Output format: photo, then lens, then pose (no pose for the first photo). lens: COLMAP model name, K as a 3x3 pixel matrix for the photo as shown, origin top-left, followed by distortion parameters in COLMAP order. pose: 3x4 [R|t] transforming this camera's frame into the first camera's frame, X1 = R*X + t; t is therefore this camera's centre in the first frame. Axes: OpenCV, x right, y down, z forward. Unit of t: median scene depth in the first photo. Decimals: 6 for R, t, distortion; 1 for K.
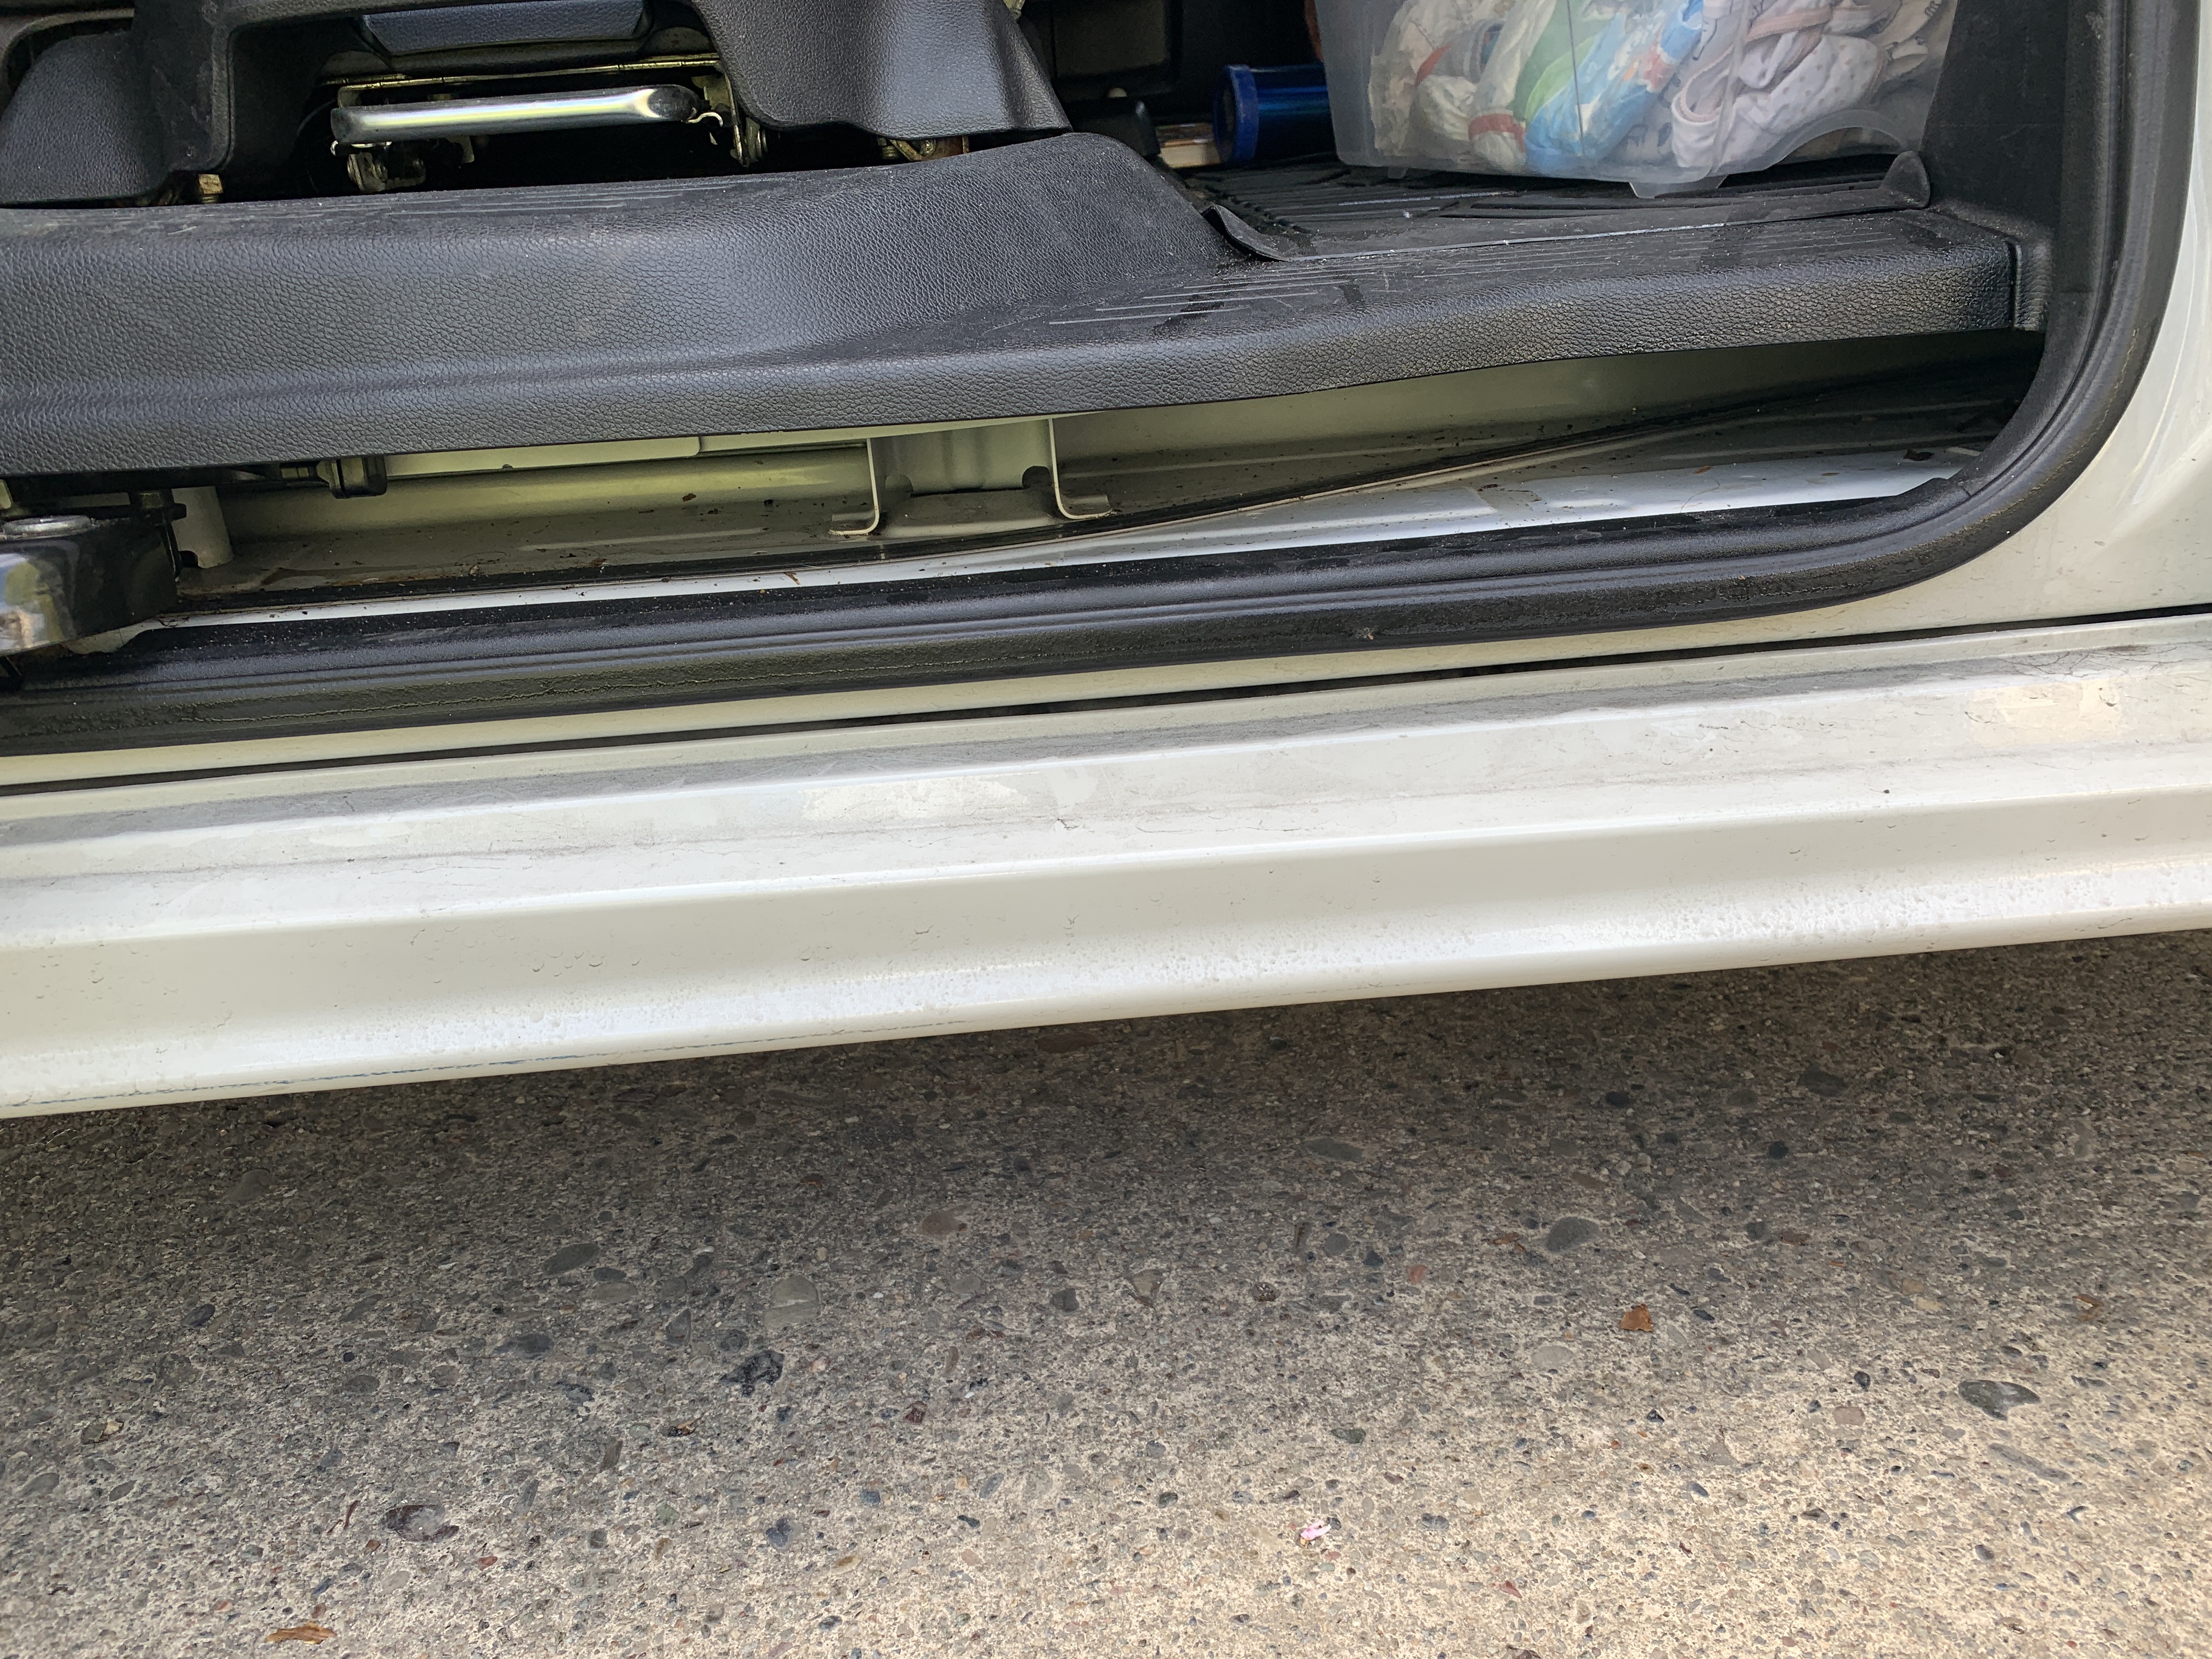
lens RADIAL K [[1745.3, 0, 1111.5], [0, 1745.3, 846.2], [0, 0, 1]] dist [0.001483, -0.004513]
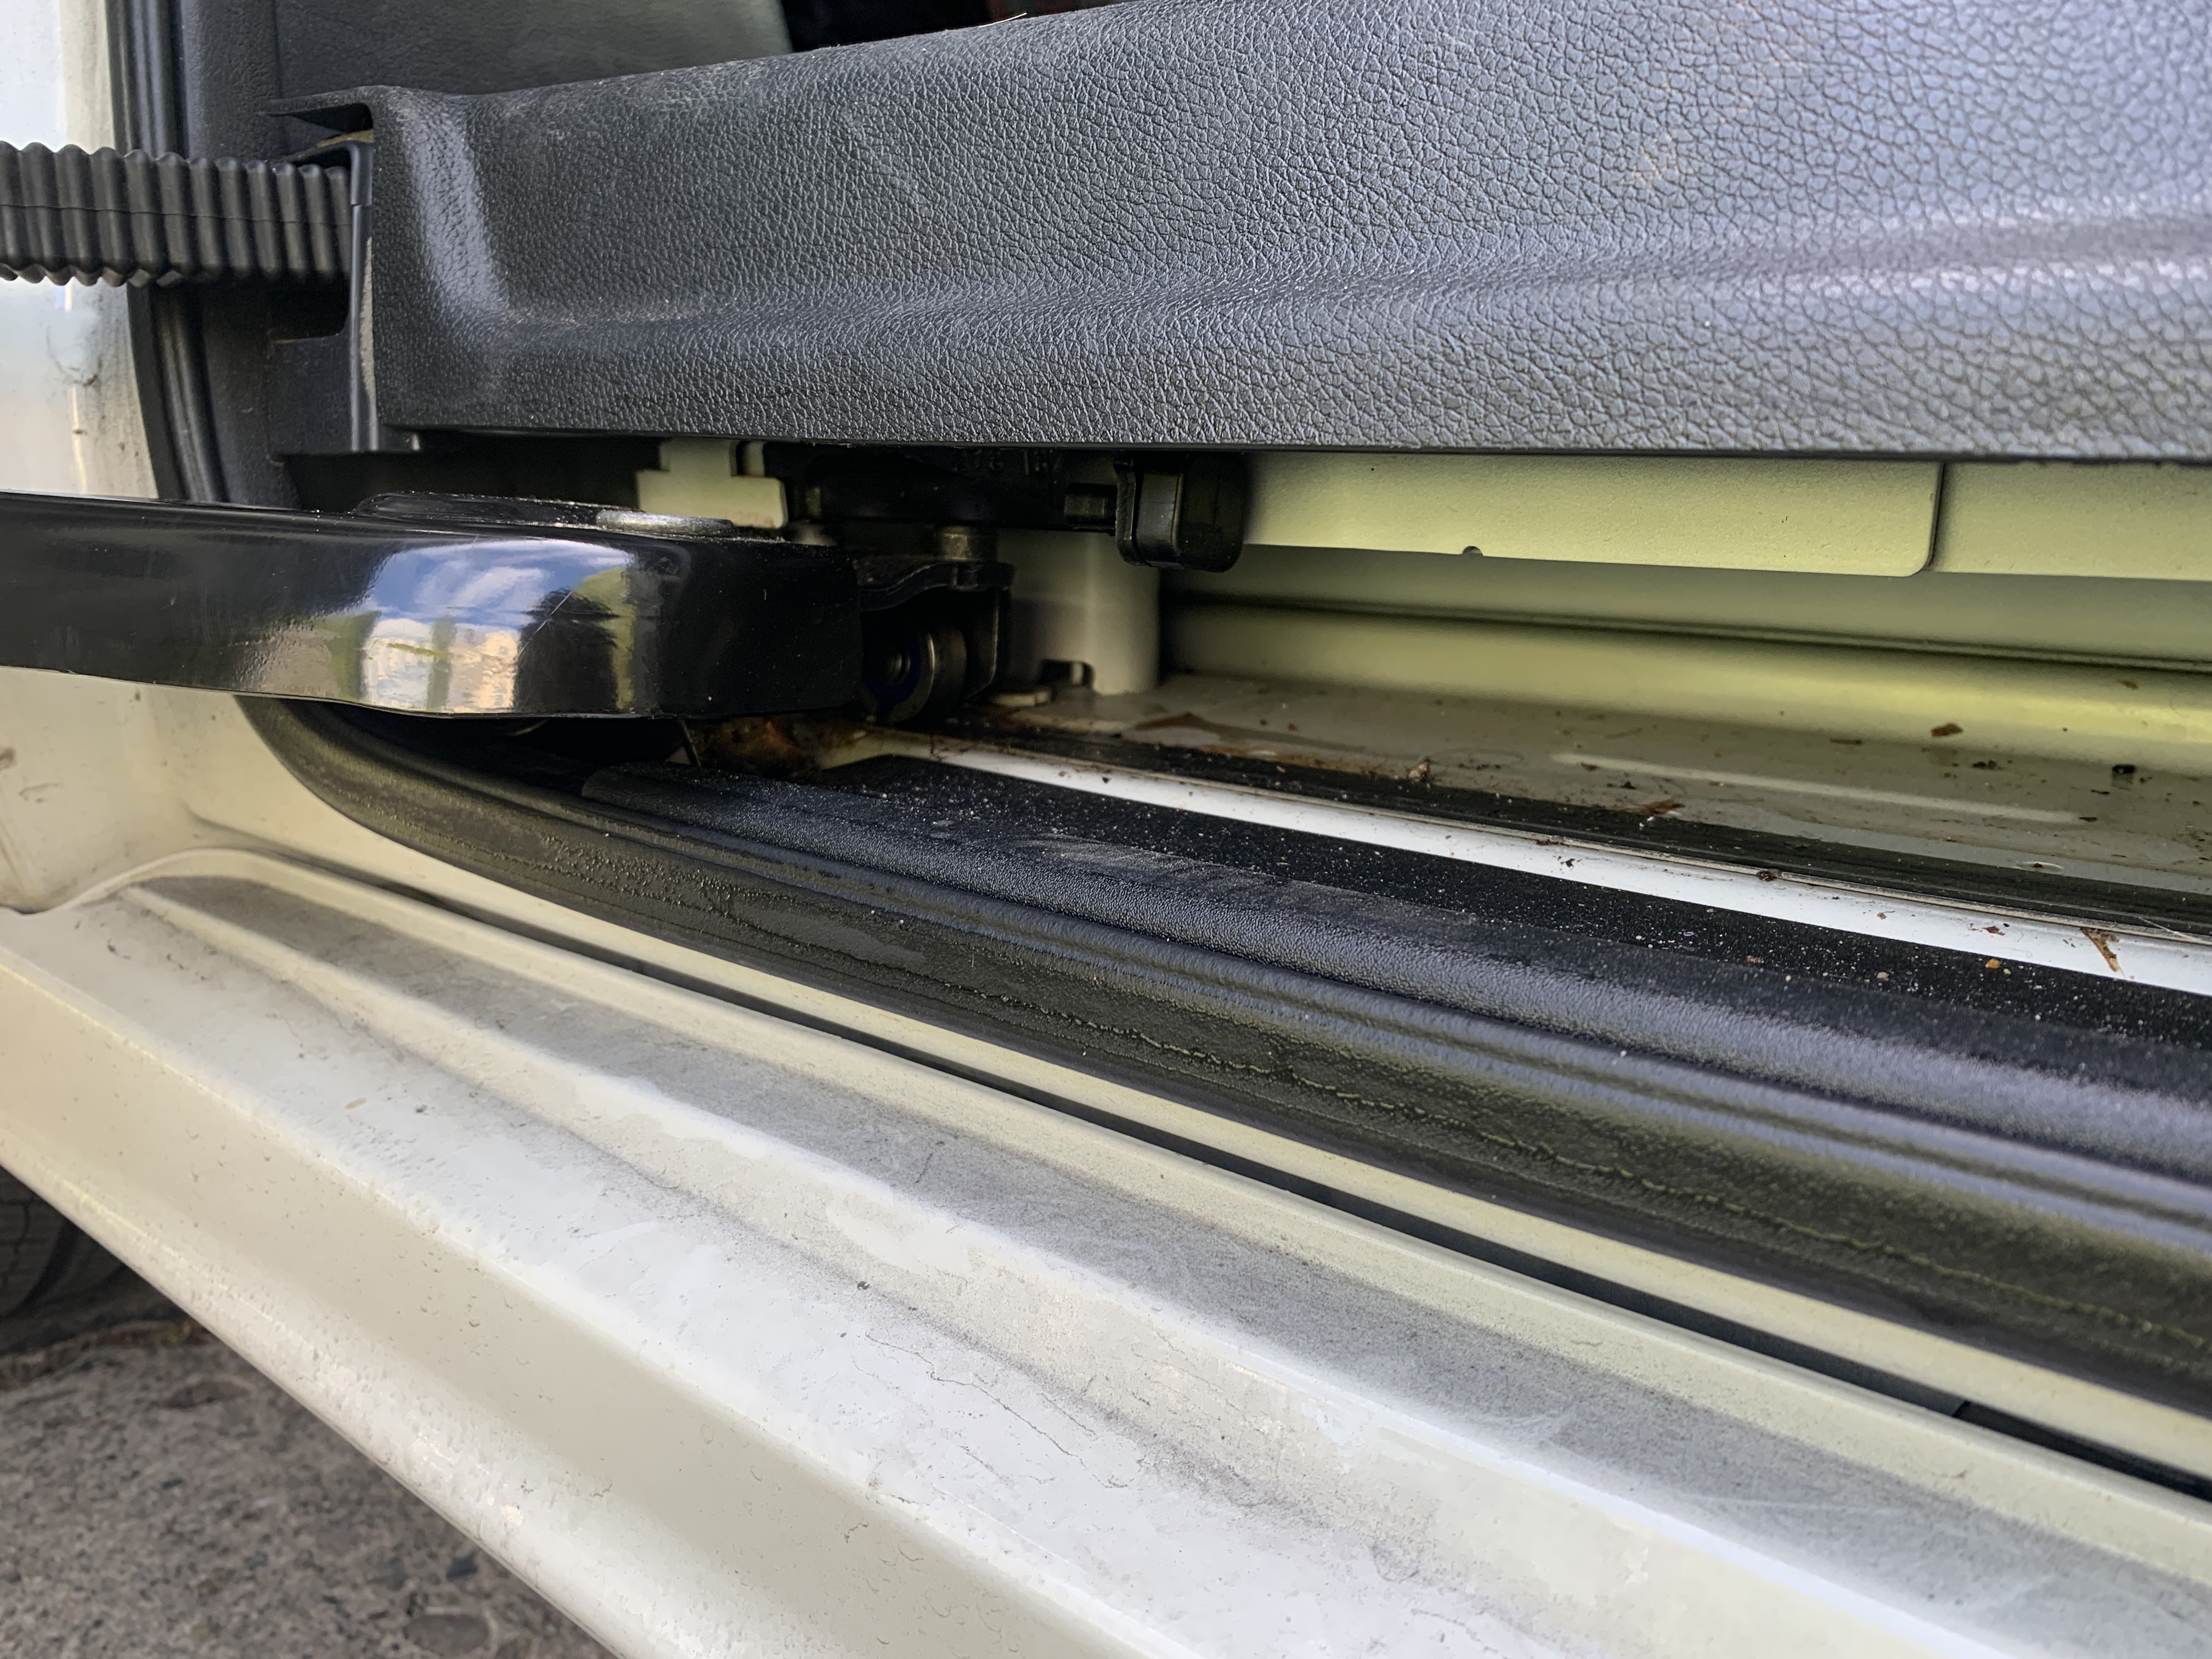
lens RADIAL K [[1745.3, 0, 1111.5], [0, 1745.3, 846.2], [0, 0, 1]] dist [0.001483, -0.004513]
pose [[0.714080, 0.216802, -0.665647, -0.102646], [-0.315493, 0.948468, -0.029531, -0.107622], [0.624943, 0.231095, 0.745682, 0.653961]]
